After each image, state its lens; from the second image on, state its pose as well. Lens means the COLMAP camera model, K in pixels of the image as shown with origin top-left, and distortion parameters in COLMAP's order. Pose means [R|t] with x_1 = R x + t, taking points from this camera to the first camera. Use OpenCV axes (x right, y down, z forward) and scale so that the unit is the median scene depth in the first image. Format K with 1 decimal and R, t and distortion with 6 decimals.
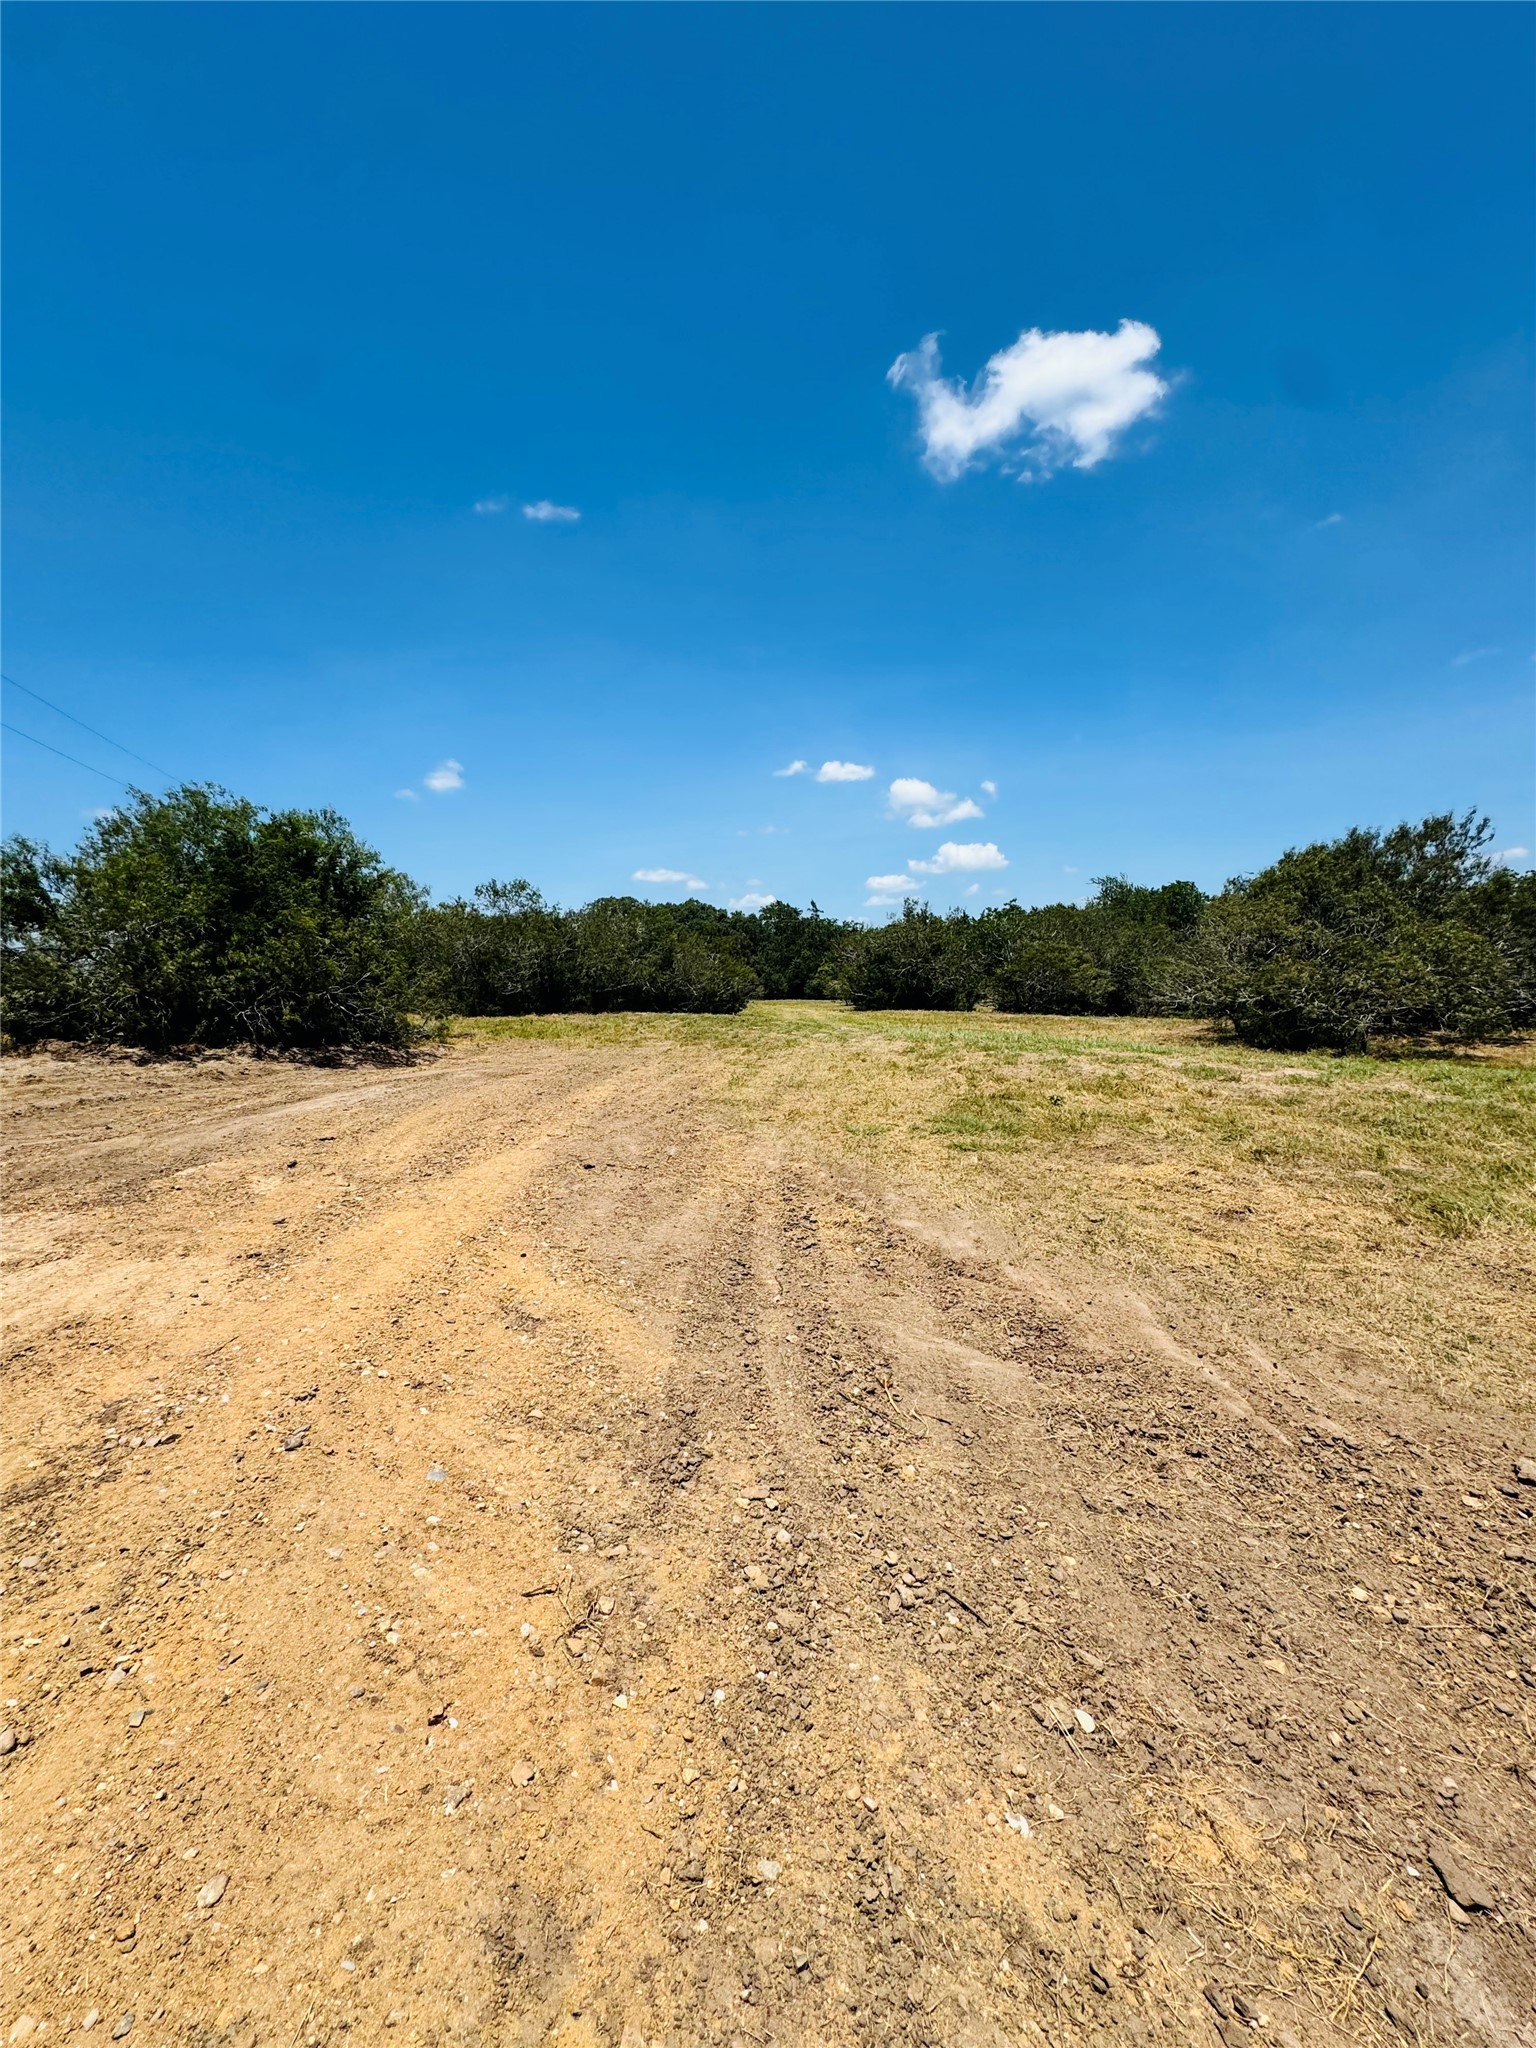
lens RADIAL K [[822.3, 0, 769.7], [0, 822.3, 1022.5], [0, 0, 1]] dist [-0.004217, 0.001262]
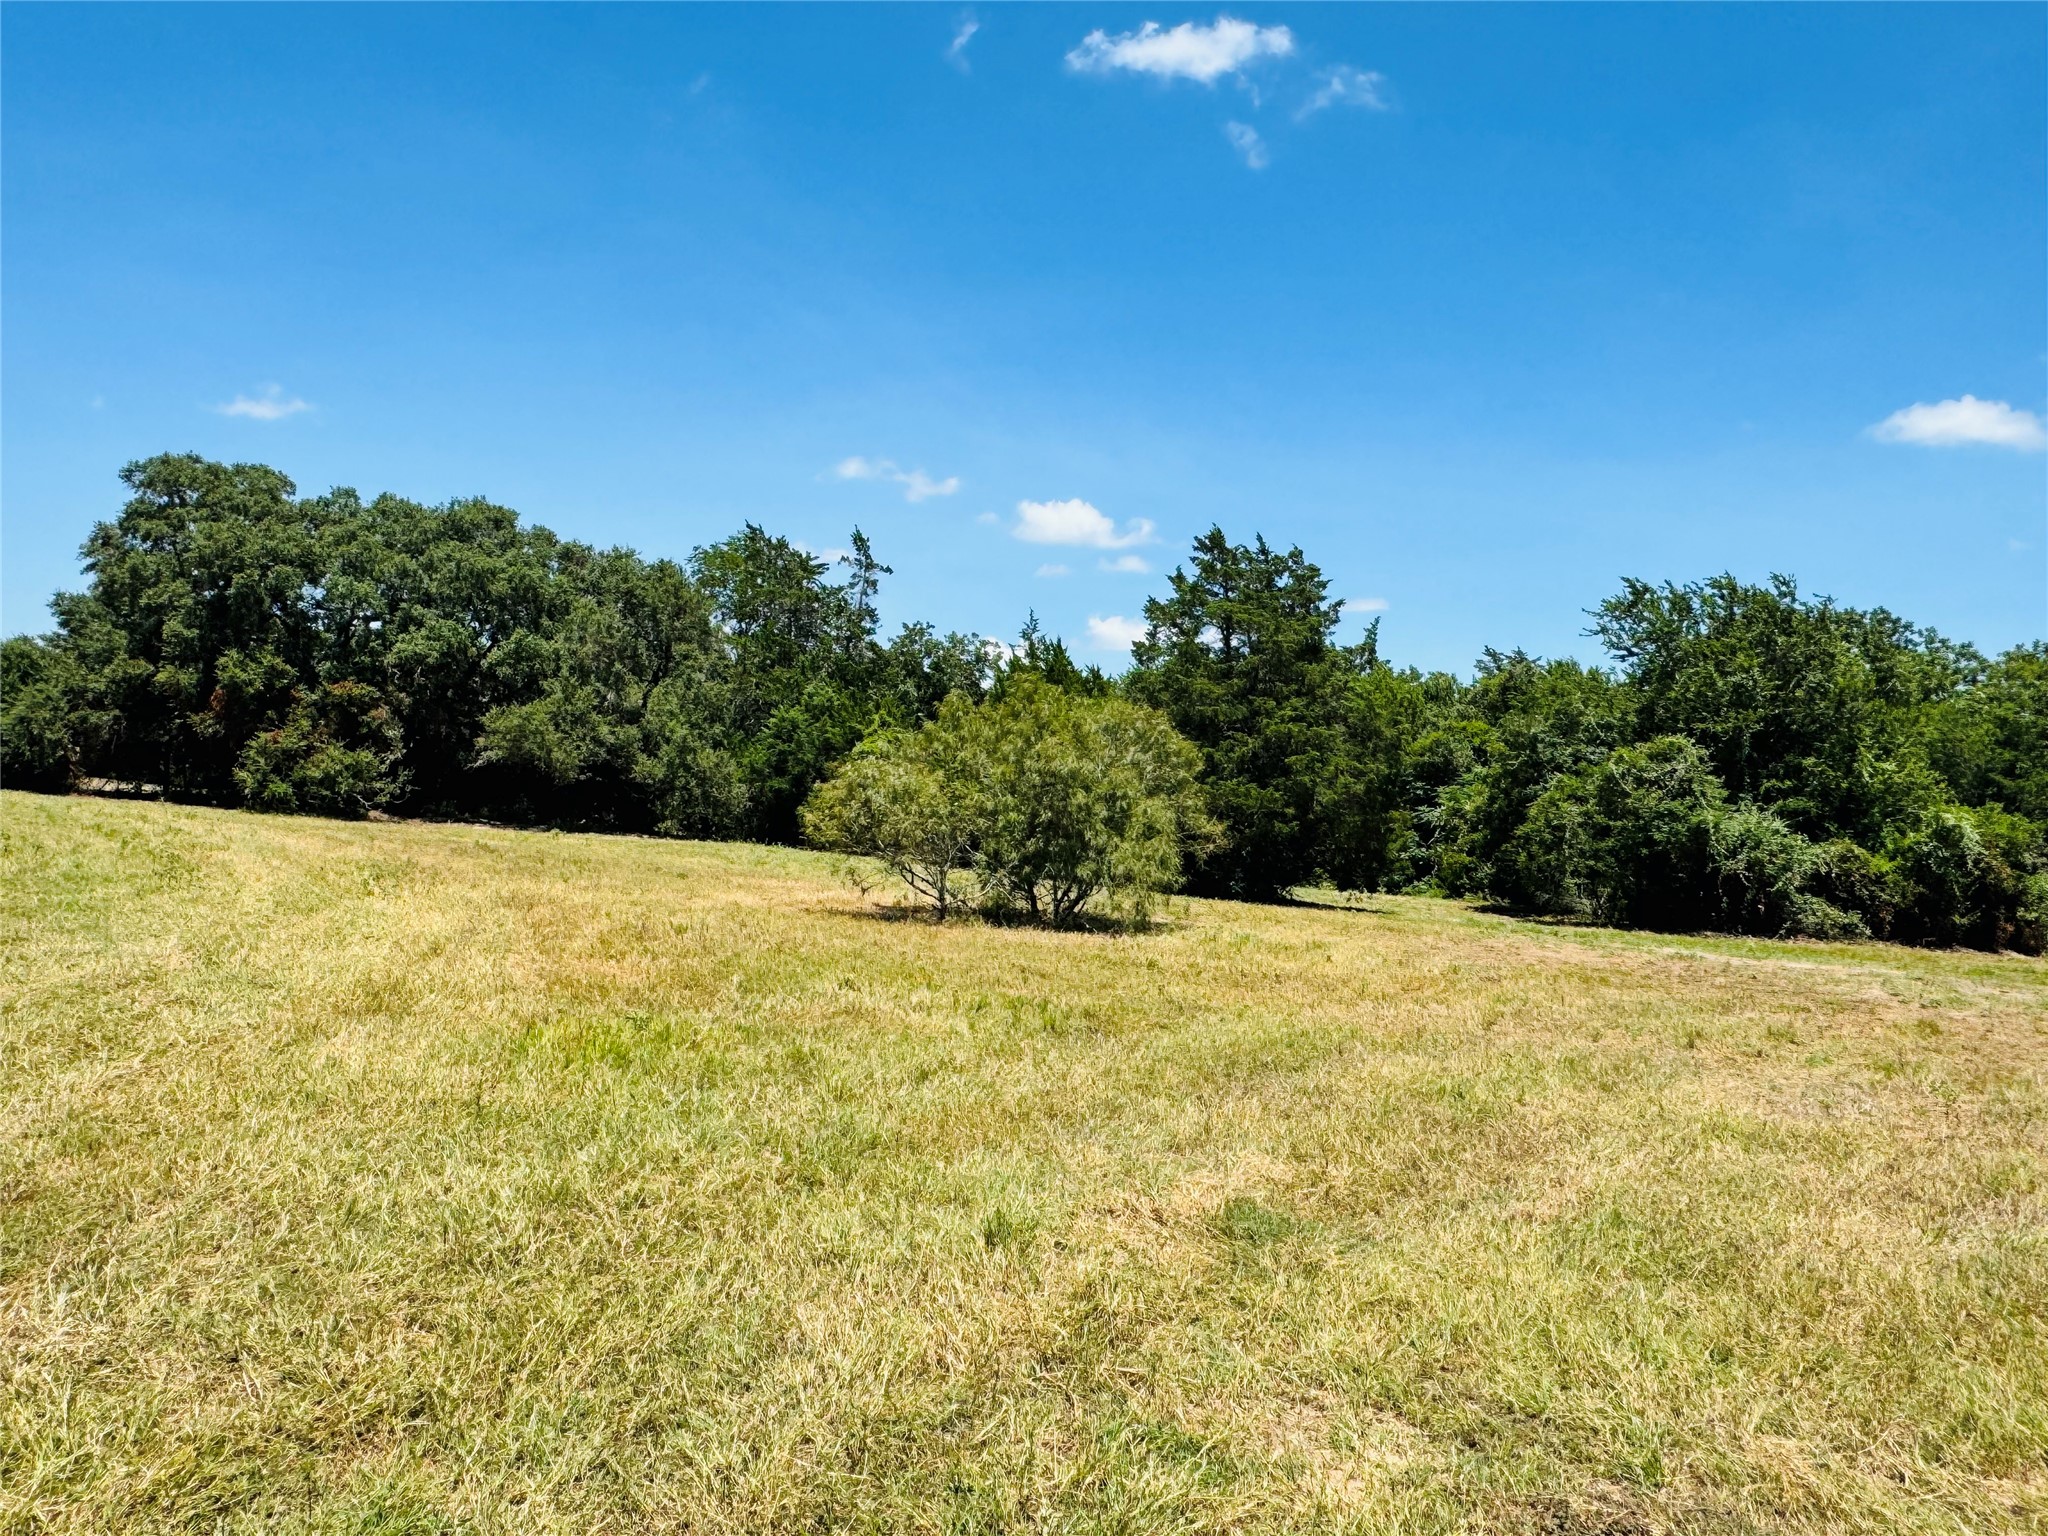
lens RADIAL K [[1437.3, 0, 1024.0], [0, 1437.3, 768.0], [0, 0, 1]] dist [-0.002366, 0.006005]
pose [[0.986583, 0.076744, 0.144096, 0.271916], [-0.065438, 0.994512, -0.081627, -0.116053], [-0.149569, 0.071103, 0.986191, 2.935482]]
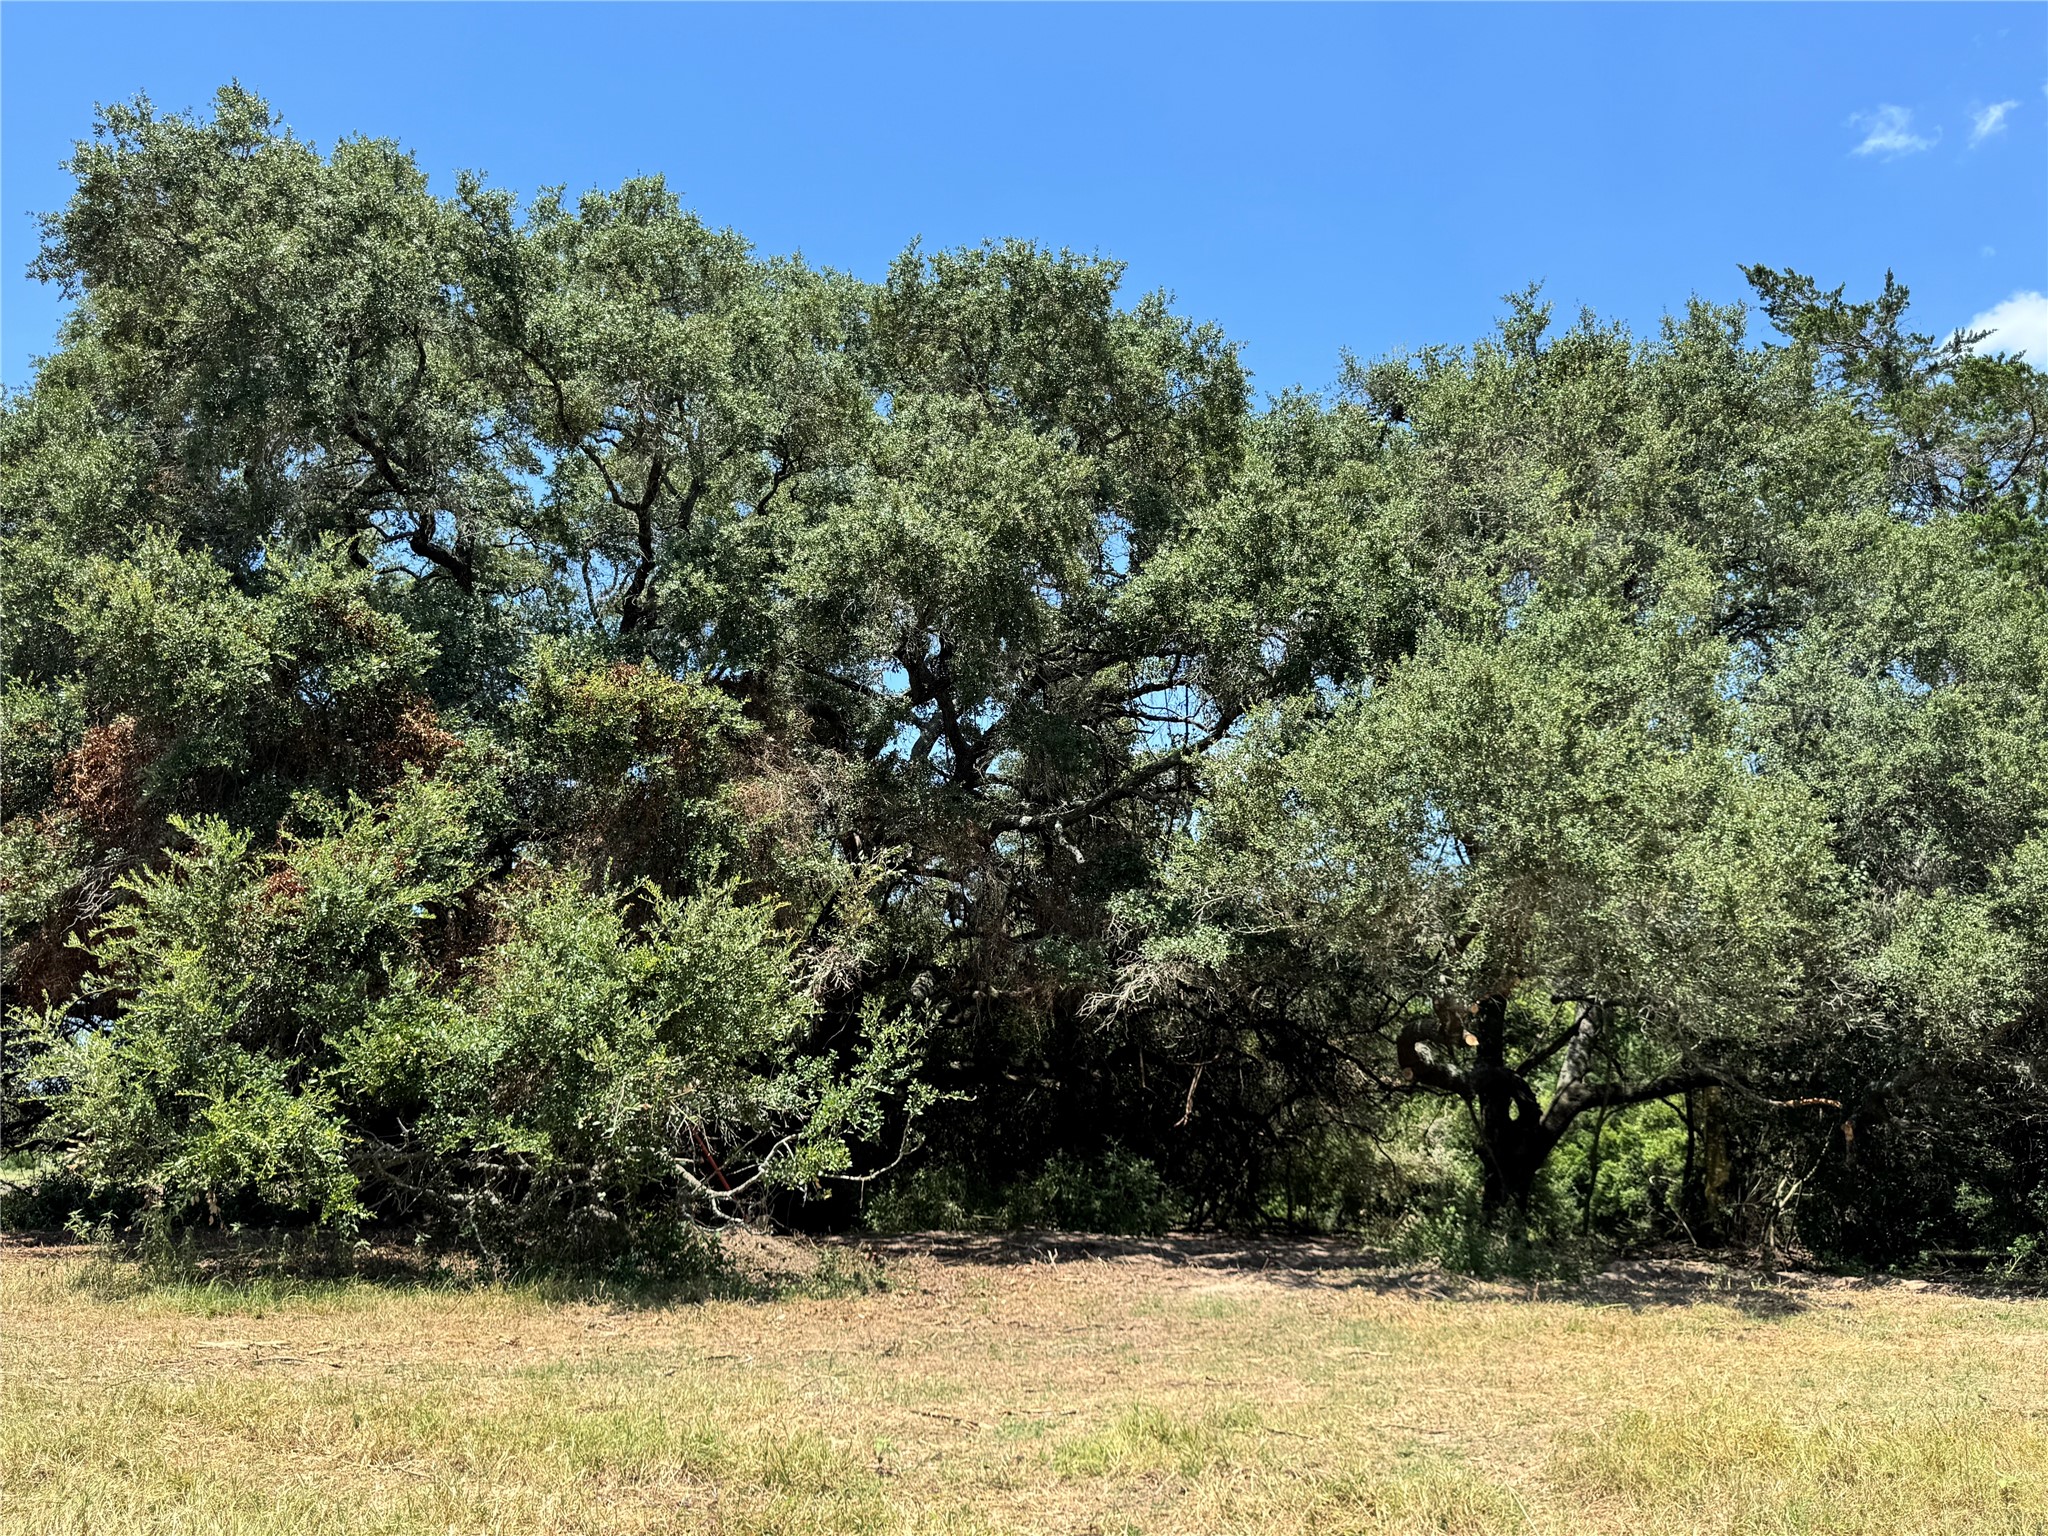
lens RADIAL K [[1578.7, 0, 1024.0], [0, 1578.7, 768.0], [0, 0, 1]] dist [0.099953, -0.171731]
pose [[0.998783, 0.008177, -0.048628, -0.460609], [-0.022049, 0.956138, -0.292085, -0.173267], [0.044107, 0.292802, 0.955155, 5.331898]]
